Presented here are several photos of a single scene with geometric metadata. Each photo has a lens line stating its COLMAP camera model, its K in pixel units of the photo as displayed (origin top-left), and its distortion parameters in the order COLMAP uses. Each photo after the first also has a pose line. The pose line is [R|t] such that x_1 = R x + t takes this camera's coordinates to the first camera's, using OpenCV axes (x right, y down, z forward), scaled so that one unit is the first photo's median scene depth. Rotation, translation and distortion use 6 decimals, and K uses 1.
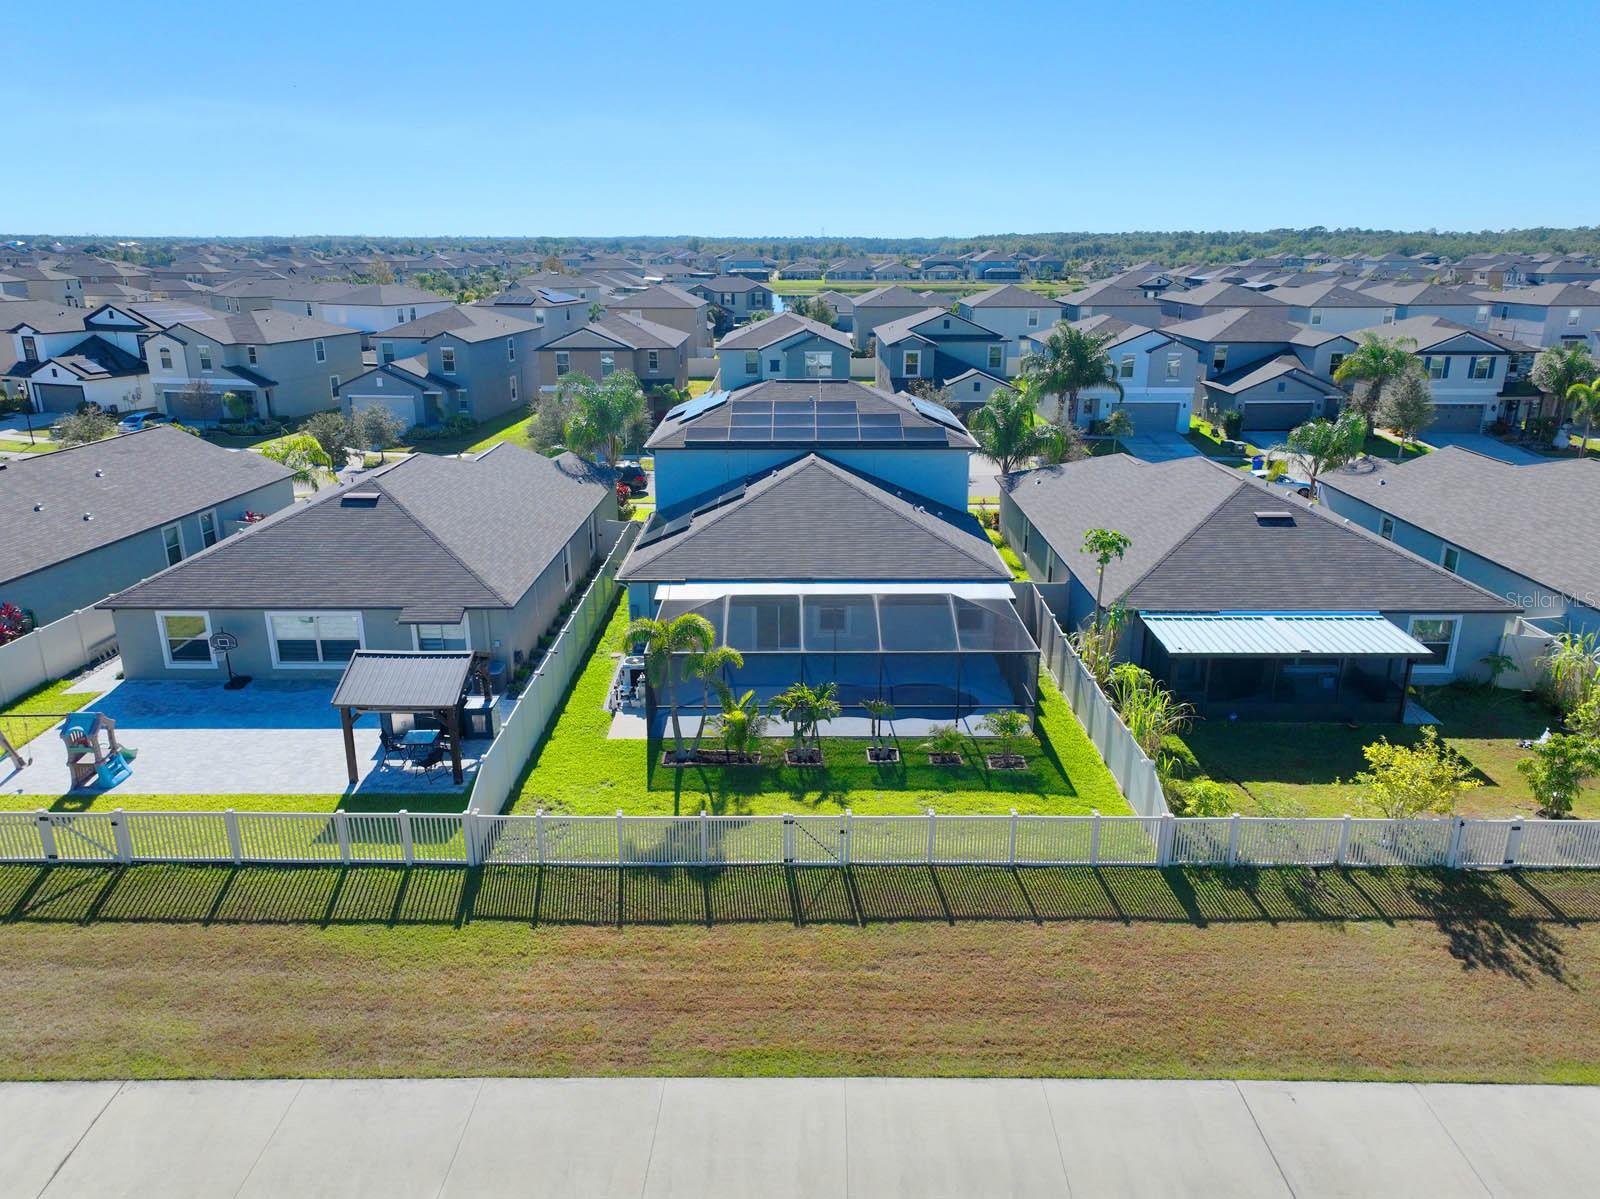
lens RADIAL K [[1127.5, 0, 801.1], [0, 1127.5, 596.8], [0, 0, 1]] dist [-0.001997, 0.013427]
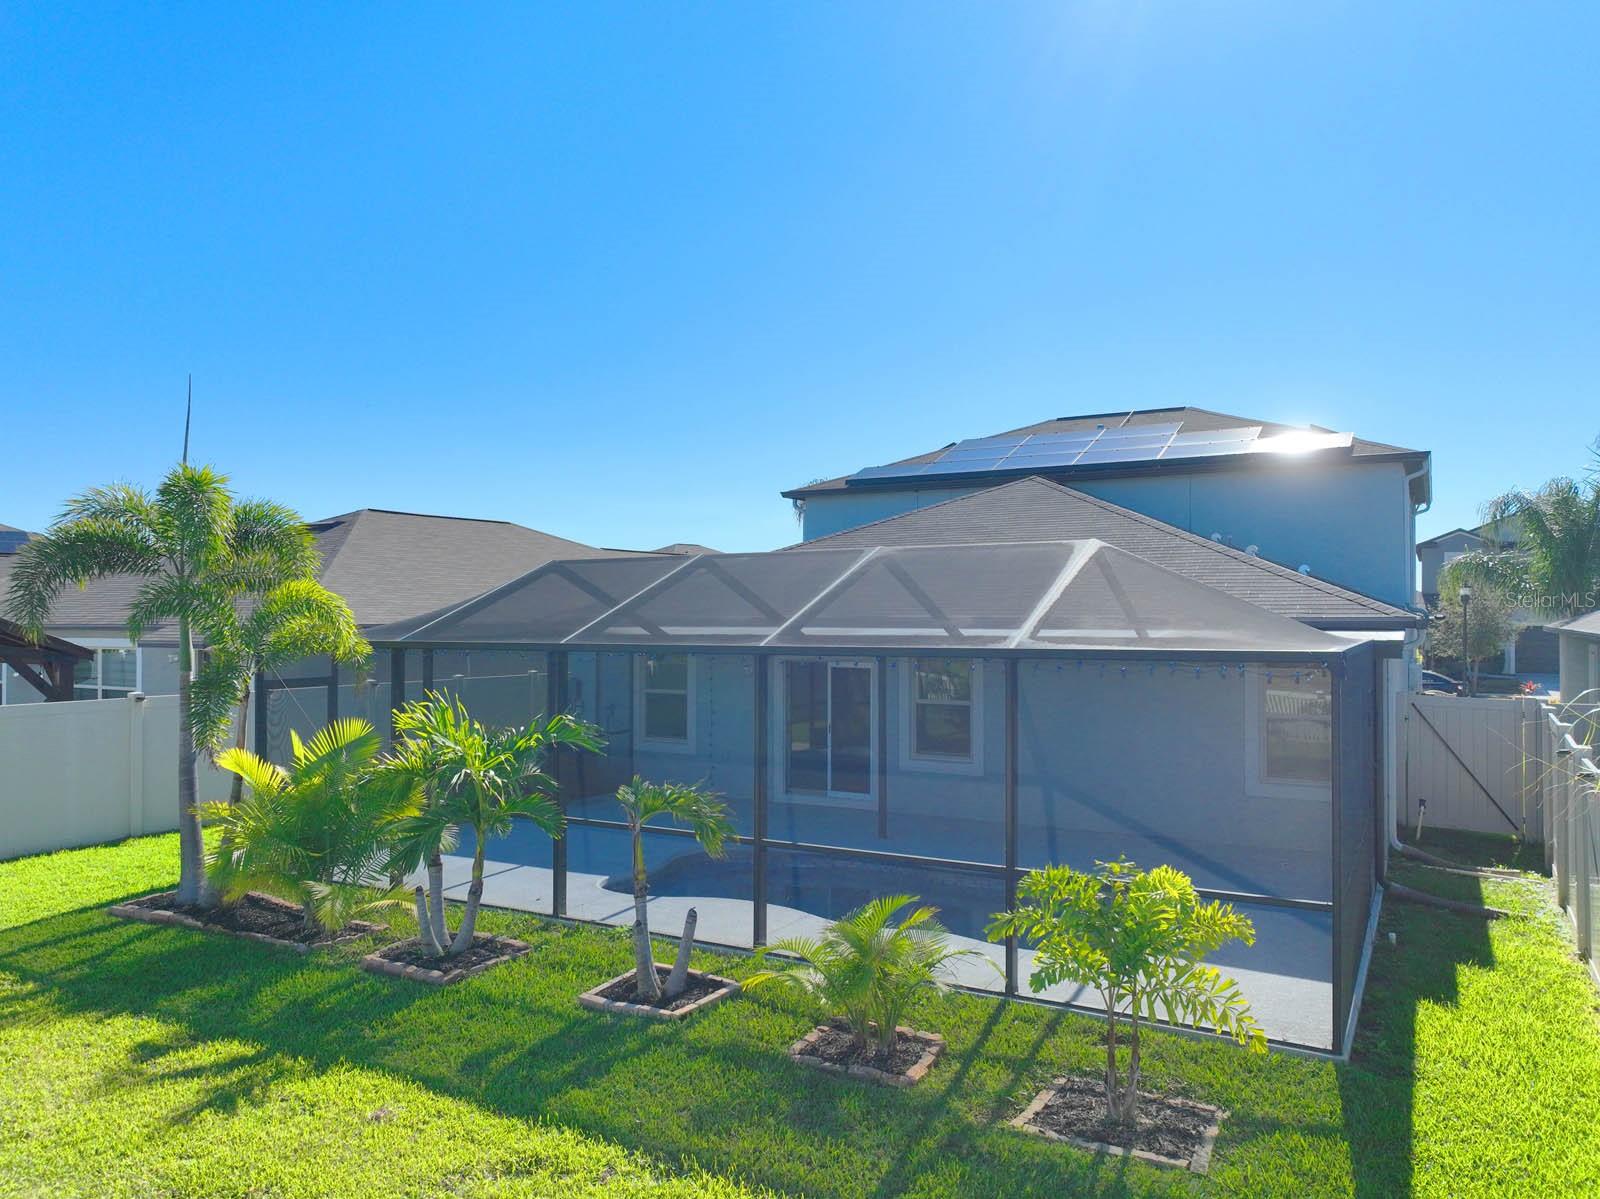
lens RADIAL K [[1127.5, 0, 807.3], [0, 1127.5, 601.2], [0, 0, 1]] dist [-0.001997, 0.013427]
pose [[0.872174, -0.005415, -0.489165, 0.236712], [-0.147308, 0.950620, -0.273170, 0.121217], [0.466489, 0.310309, 0.828309, 0.770353]]
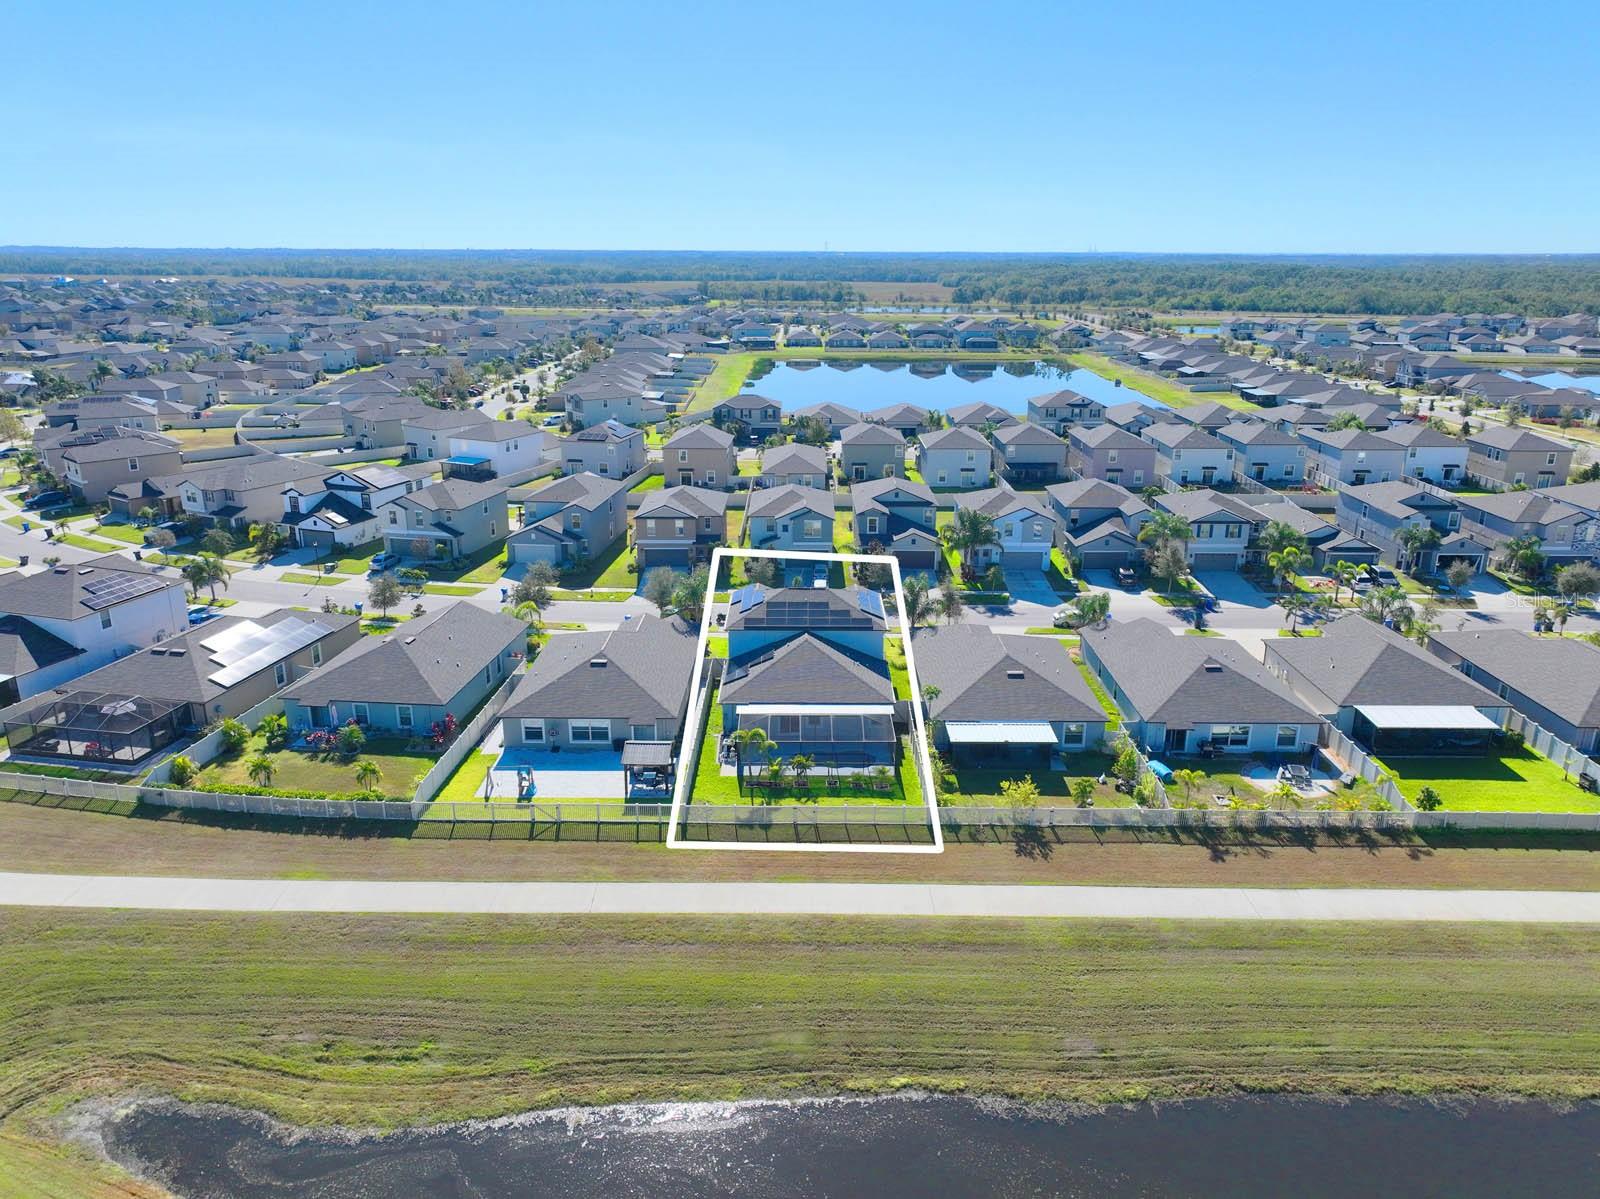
lens RADIAL K [[1127.5, 0, 804.9], [0, 1127.5, 604.8], [0, 0, 1]] dist [-0.001997, 0.013427]
pose [[0.999987, 0.004670, 0.001819, 0.005091], [-0.004670, 0.999989, -0.000028, -0.257638], [-0.001819, 0.000019, 0.999998, -1.517169]]
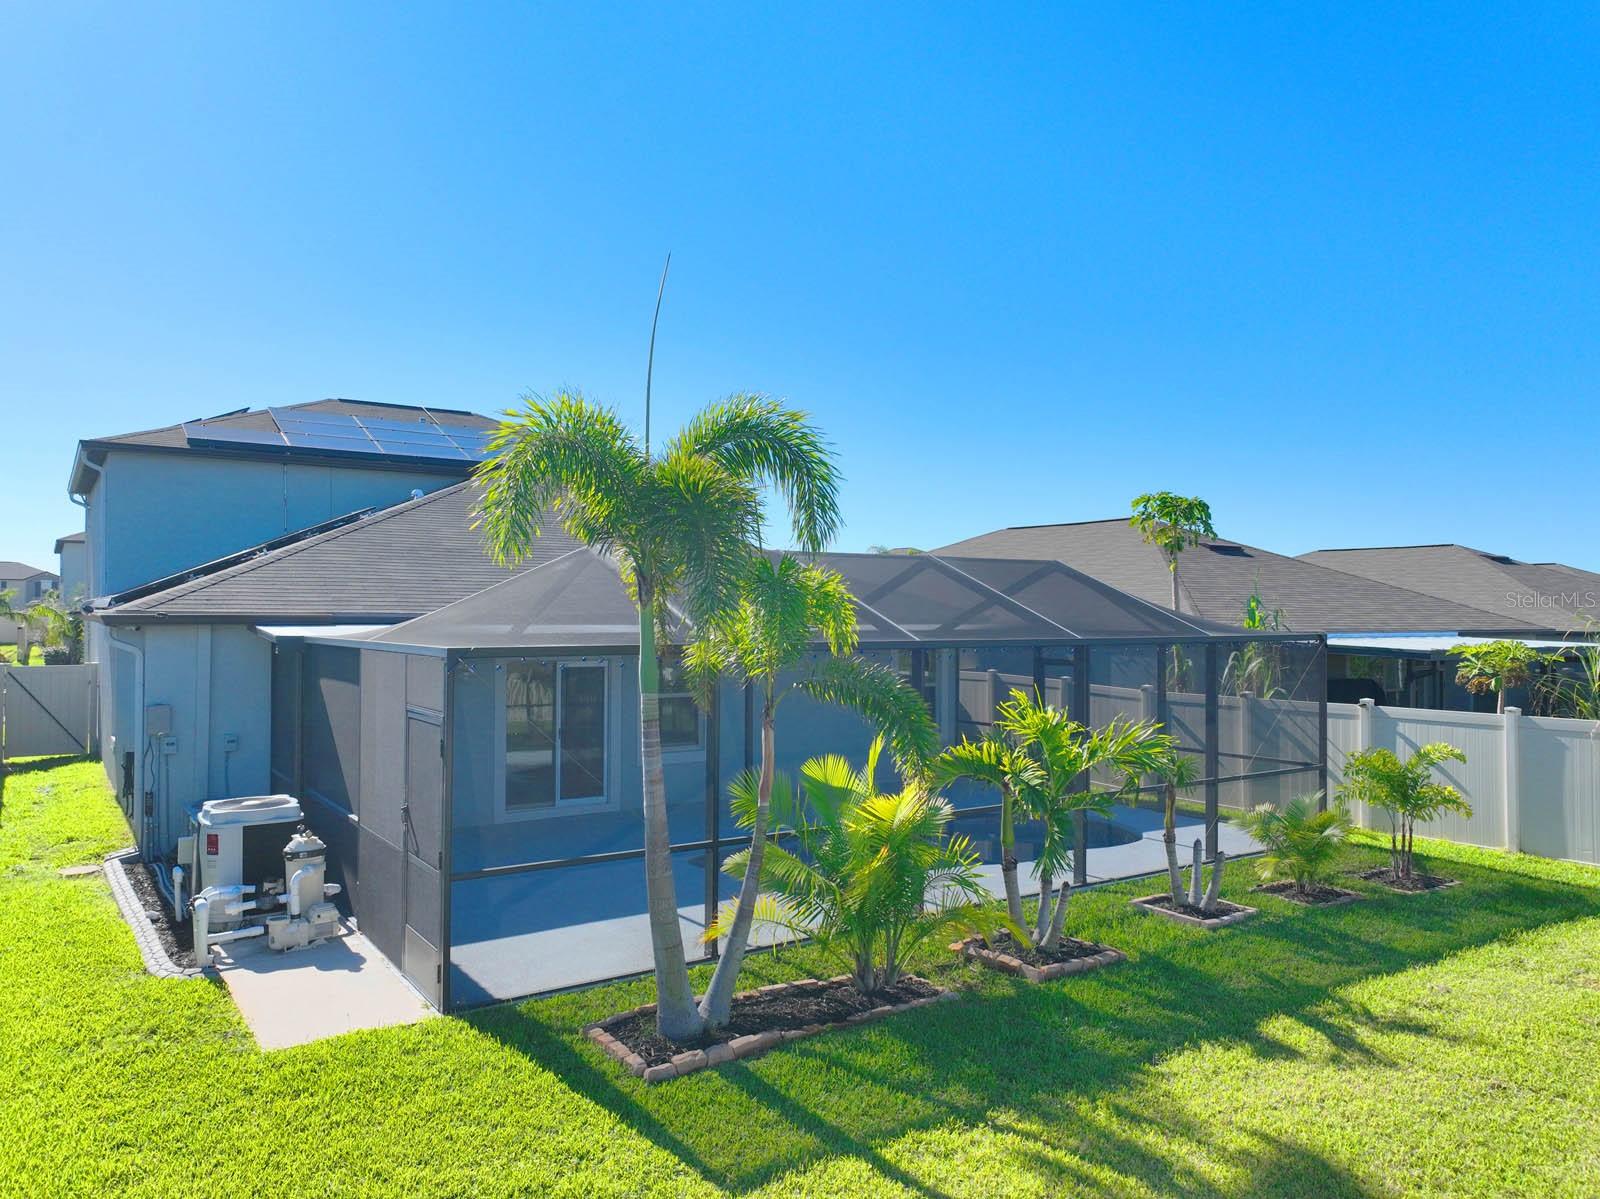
lens RADIAL K [[1127.5, 0, 798.4], [0, 1127.5, 604.5], [0, 0, 1]] dist [-0.001997, 0.013427]
pose [[0.832418, 0.006347, 0.554112, -0.219324], [0.163803, 0.952433, -0.256984, 0.121836], [-0.529385, 0.304683, 0.791783, 0.770515]]
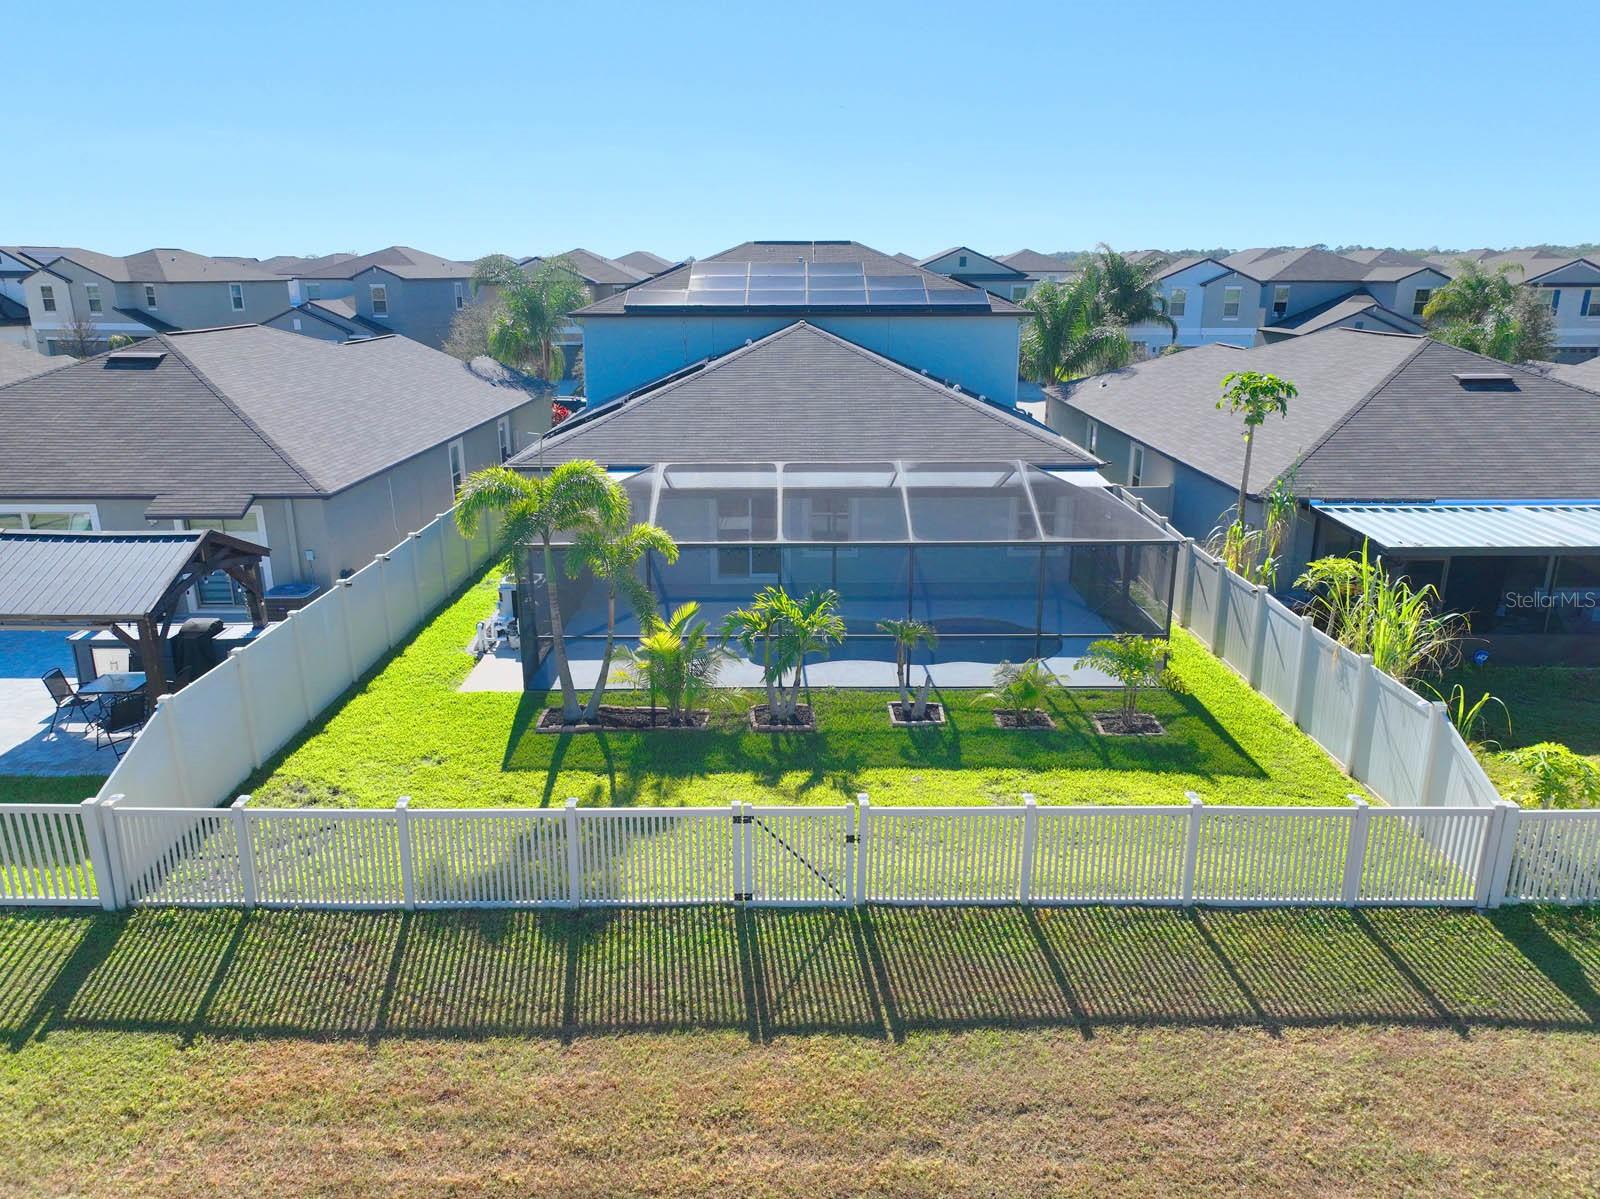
lens RADIAL K [[1127.5, 0, 801.2], [0, 1127.5, 596.0], [0, 0, 1]] dist [-0.001997, 0.013427]
pose [[0.999997, -0.002109, 0.001248, 0.011858], [0.002138, 0.999723, -0.023444, 0.093573], [-0.001198, 0.023447, 0.999724, 0.414434]]
